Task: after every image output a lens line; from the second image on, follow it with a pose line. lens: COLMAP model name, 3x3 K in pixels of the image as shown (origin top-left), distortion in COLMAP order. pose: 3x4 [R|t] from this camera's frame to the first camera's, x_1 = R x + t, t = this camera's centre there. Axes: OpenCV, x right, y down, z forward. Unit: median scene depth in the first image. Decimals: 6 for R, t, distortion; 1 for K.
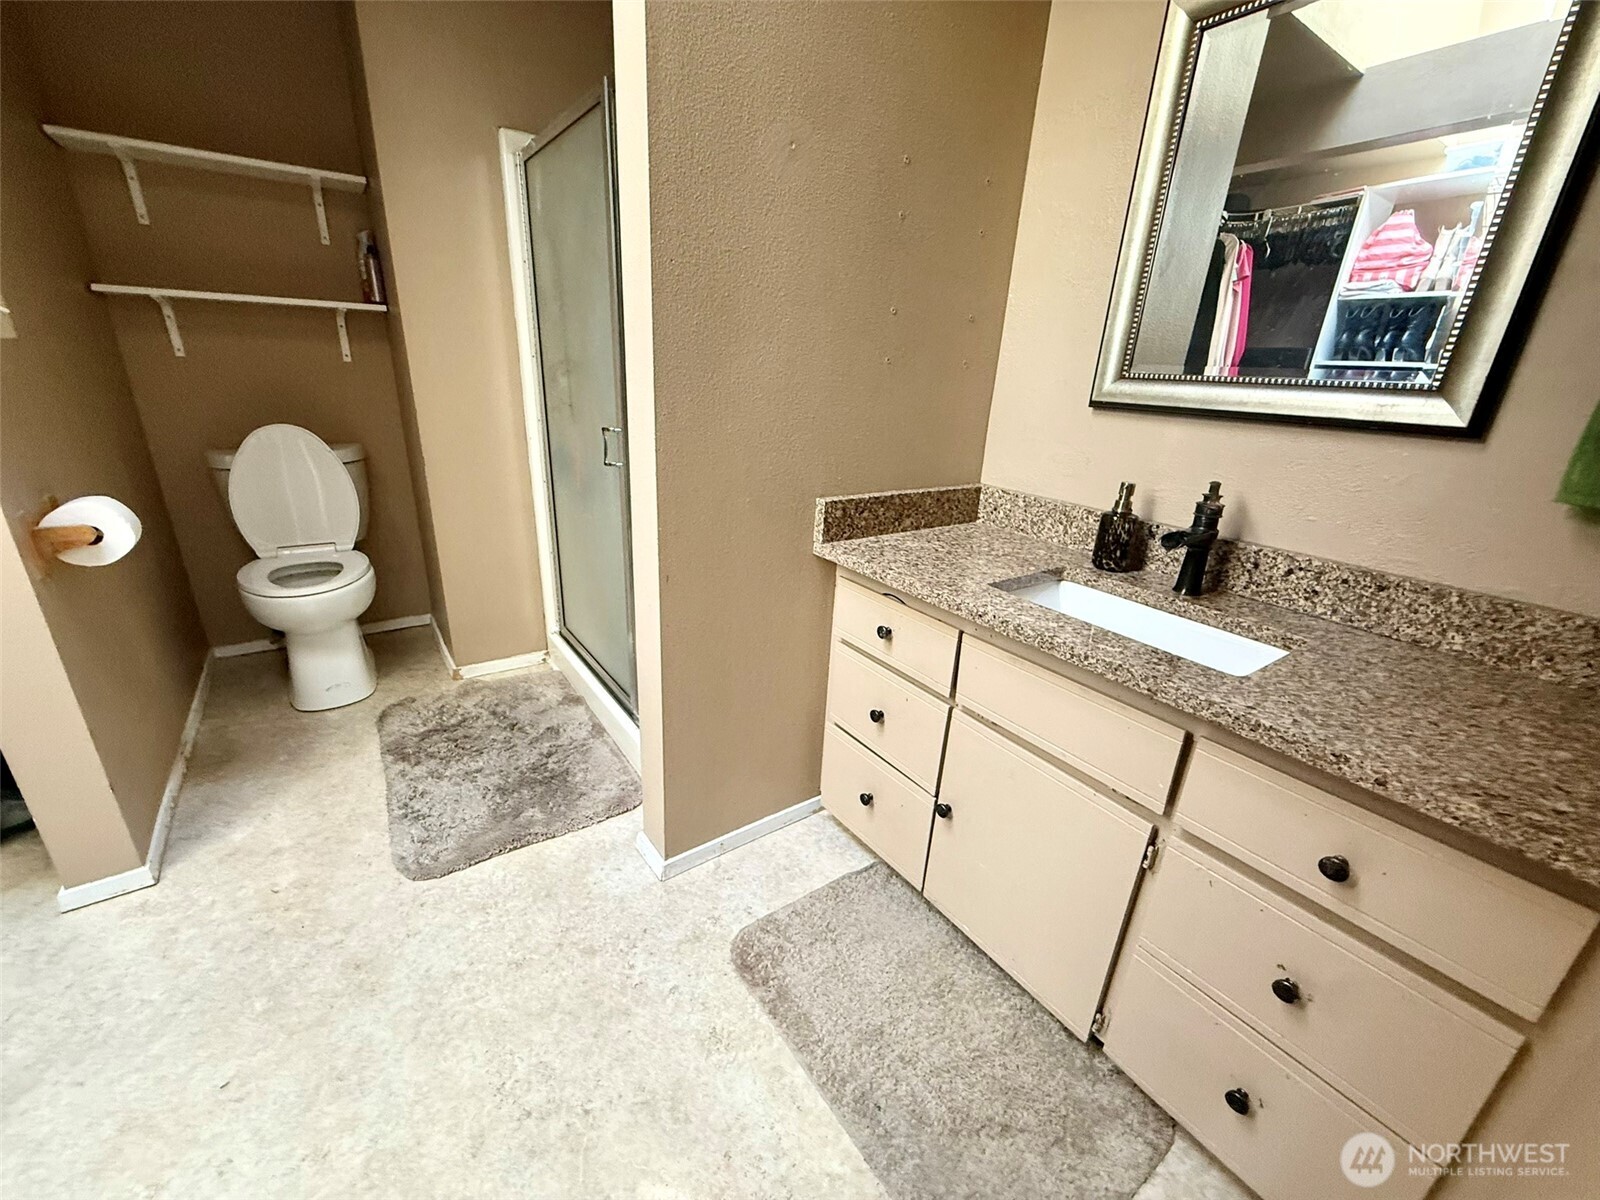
lens RADIAL K [[645.6, 0, 798.8], [0, 645.6, 602.5], [0, 0, 1]] dist [0.001721, 0.000059]
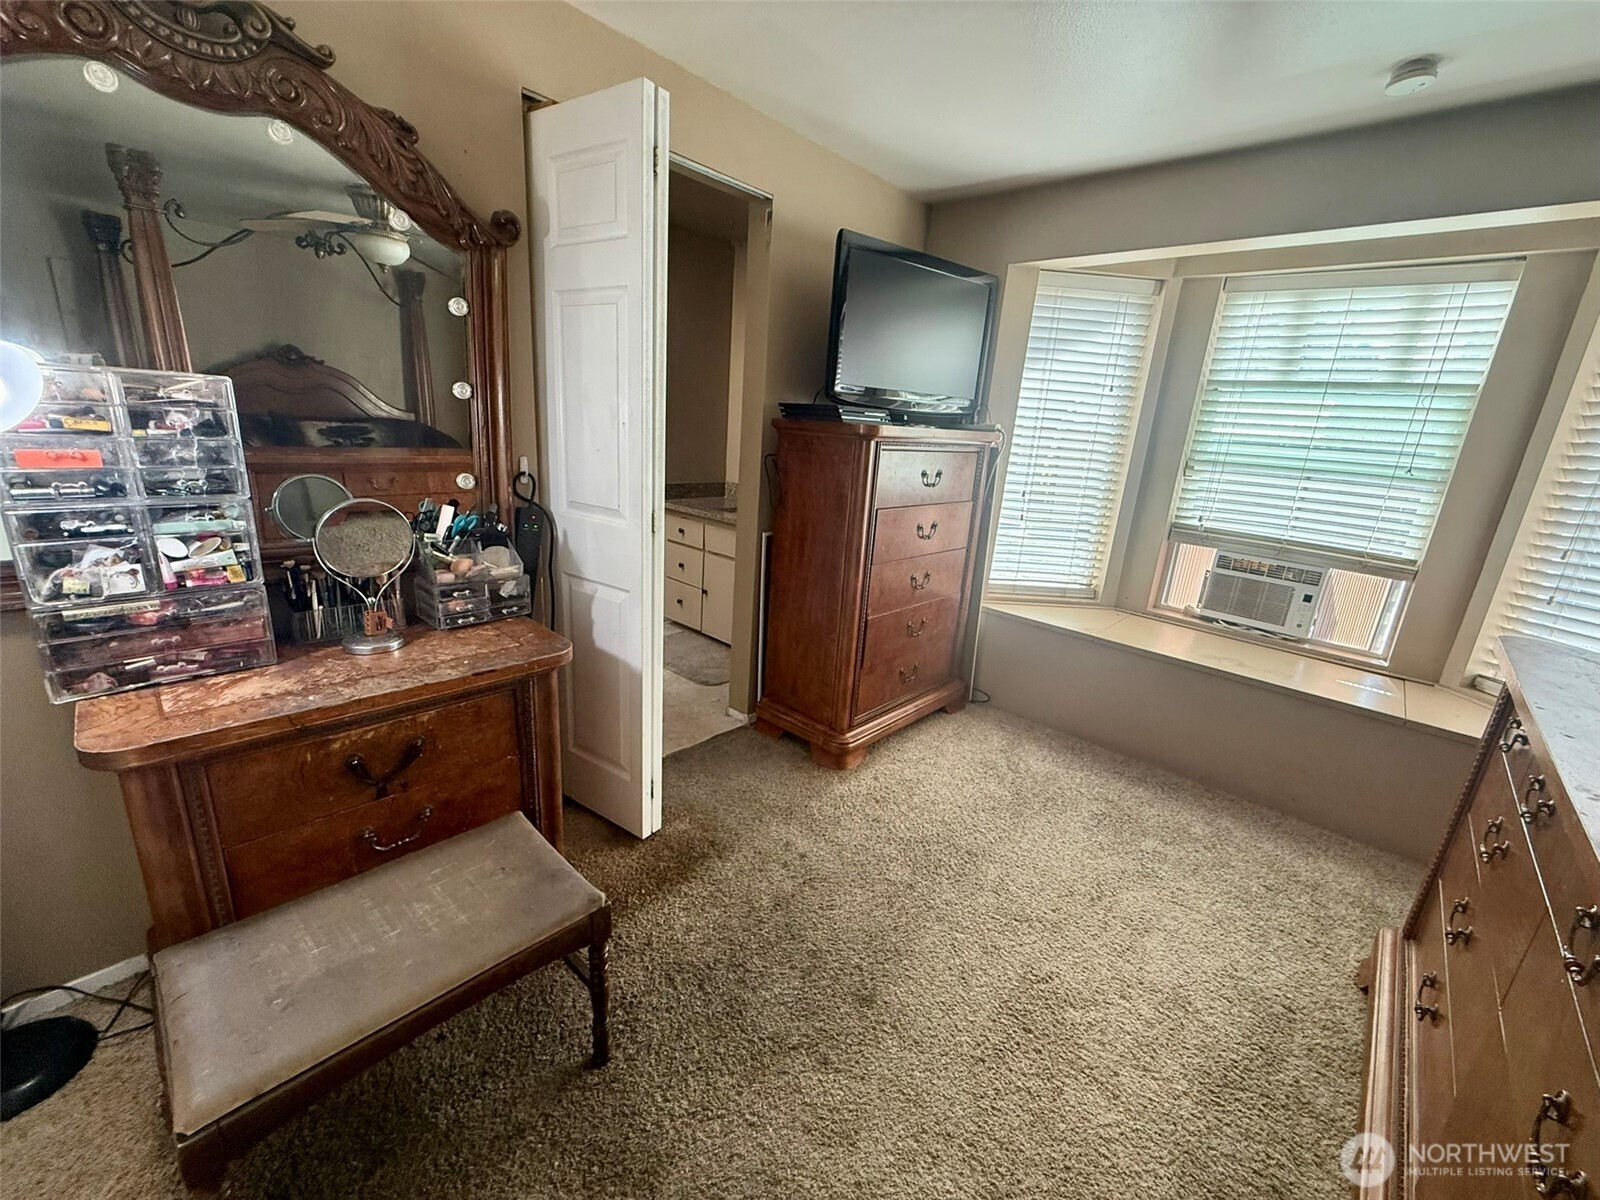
lens RADIAL K [[645.6, 0, 800.7], [0, 645.6, 600.0], [0, 0, 1]] dist [0.001721, 0.000059]
pose [[0.977828, -0.037194, 0.206078, 0.049391], [0.050922, 0.996794, -0.061716, 0.500421], [-0.203122, 0.070841, 0.976587, -1.637972]]
